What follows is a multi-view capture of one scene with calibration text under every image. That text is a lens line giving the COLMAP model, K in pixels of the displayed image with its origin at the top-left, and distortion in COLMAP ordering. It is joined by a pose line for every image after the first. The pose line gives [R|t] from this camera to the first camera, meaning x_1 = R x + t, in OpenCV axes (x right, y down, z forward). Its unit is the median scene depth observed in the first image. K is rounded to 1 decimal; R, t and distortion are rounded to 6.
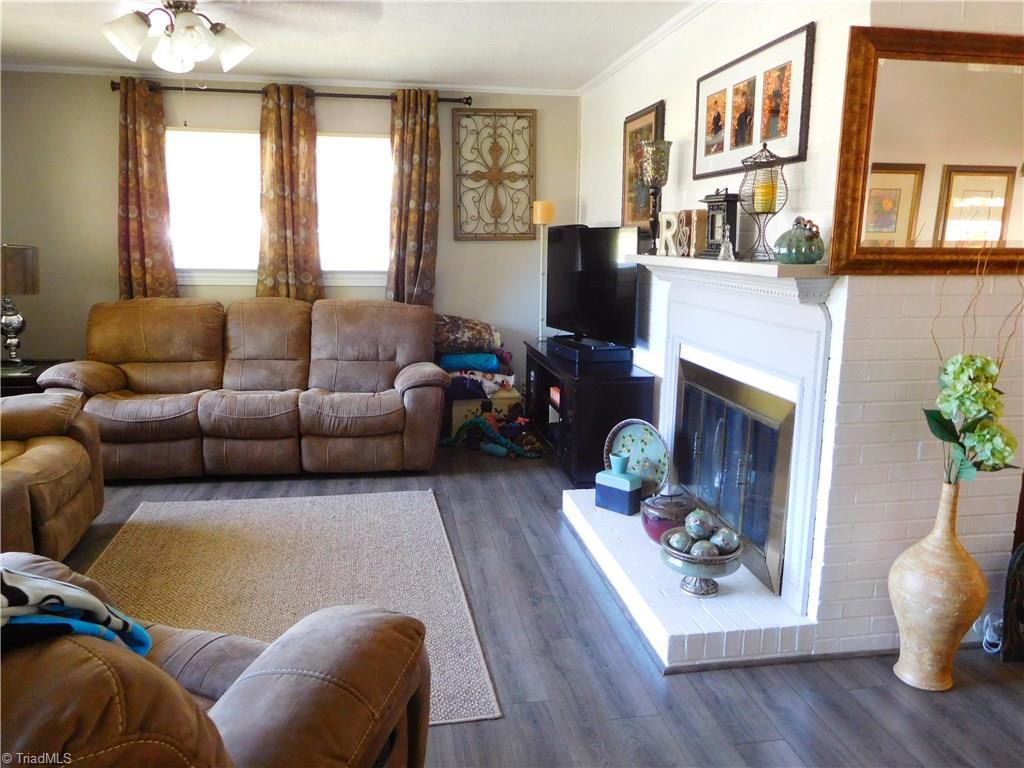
lens RADIAL K [[763.0, 0, 514.8], [0, 763.0, 380.9], [0, 0, 1]] dist [-0.019544, 0.000632]
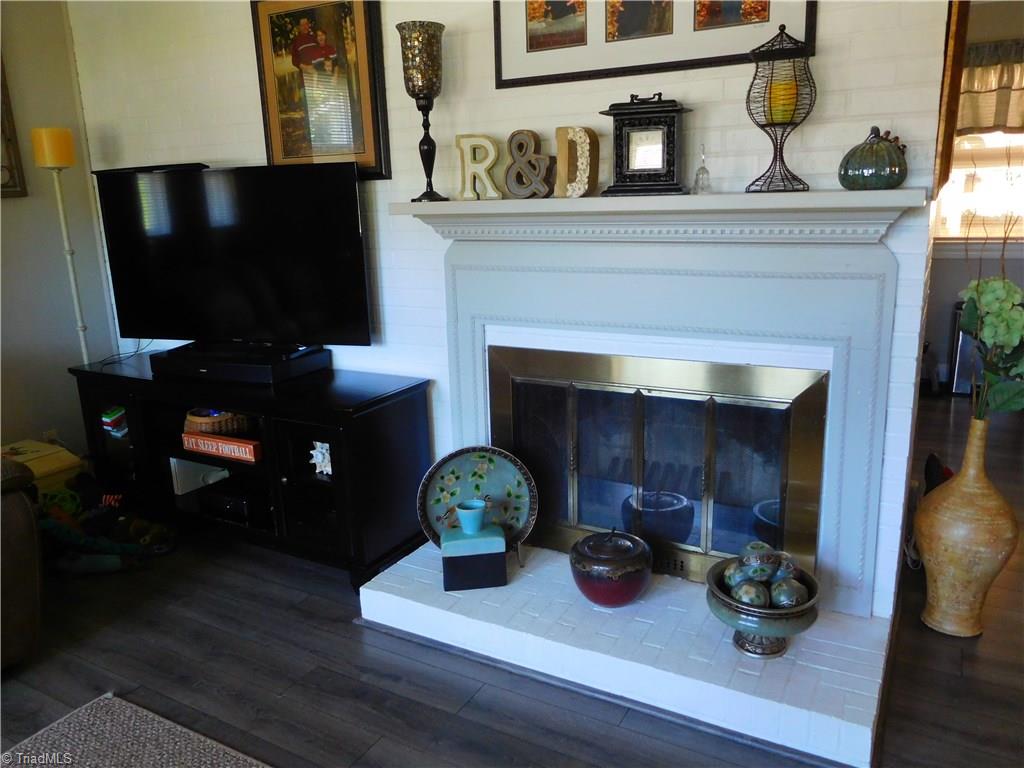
lens RADIAL K [[763.0, 0, 514.8], [0, 763.0, 380.9], [0, 0, 1]] dist [-0.019544, 0.000632]
pose [[0.632364, -0.211808, 0.745153, -0.222769], [0.177282, 0.975937, 0.126960, -0.061690], [-0.754114, 0.051818, 0.654697, 0.378290]]
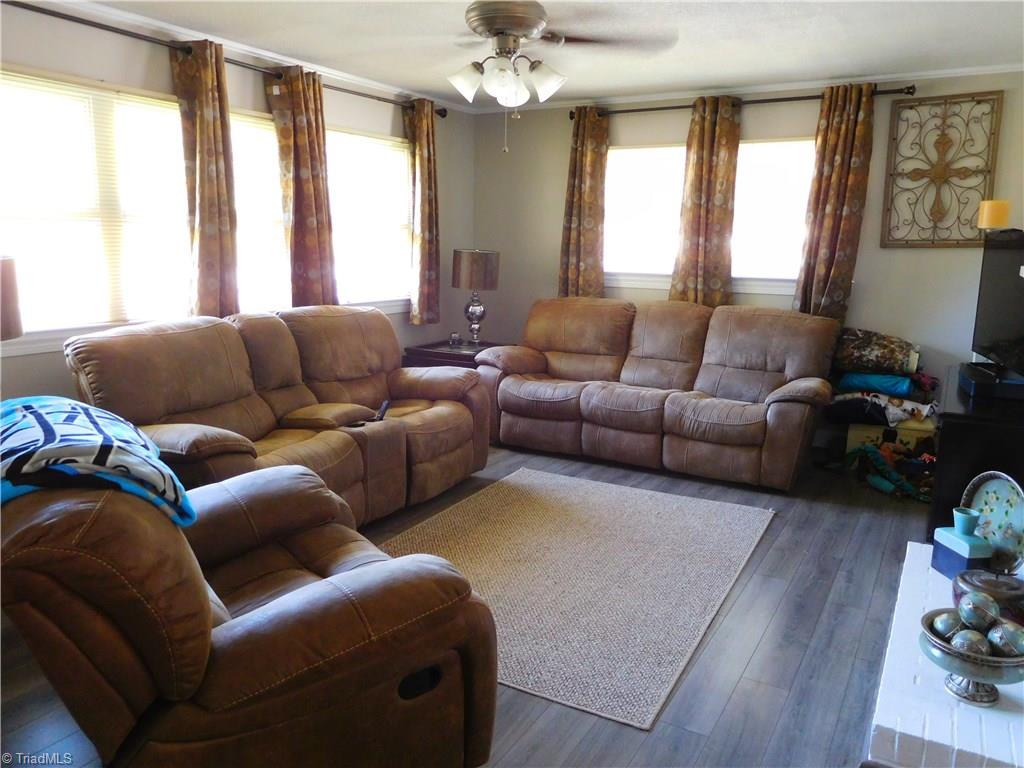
lens RADIAL K [[763.0, 0, 514.8], [0, 763.0, 380.9], [0, 0, 1]] dist [-0.019544, 0.000632]
pose [[0.771302, 0.108500, -0.627152, 0.183771], [-0.113134, 0.993043, 0.032663, -0.009563], [0.626333, 0.045760, 0.778211, 0.045037]]
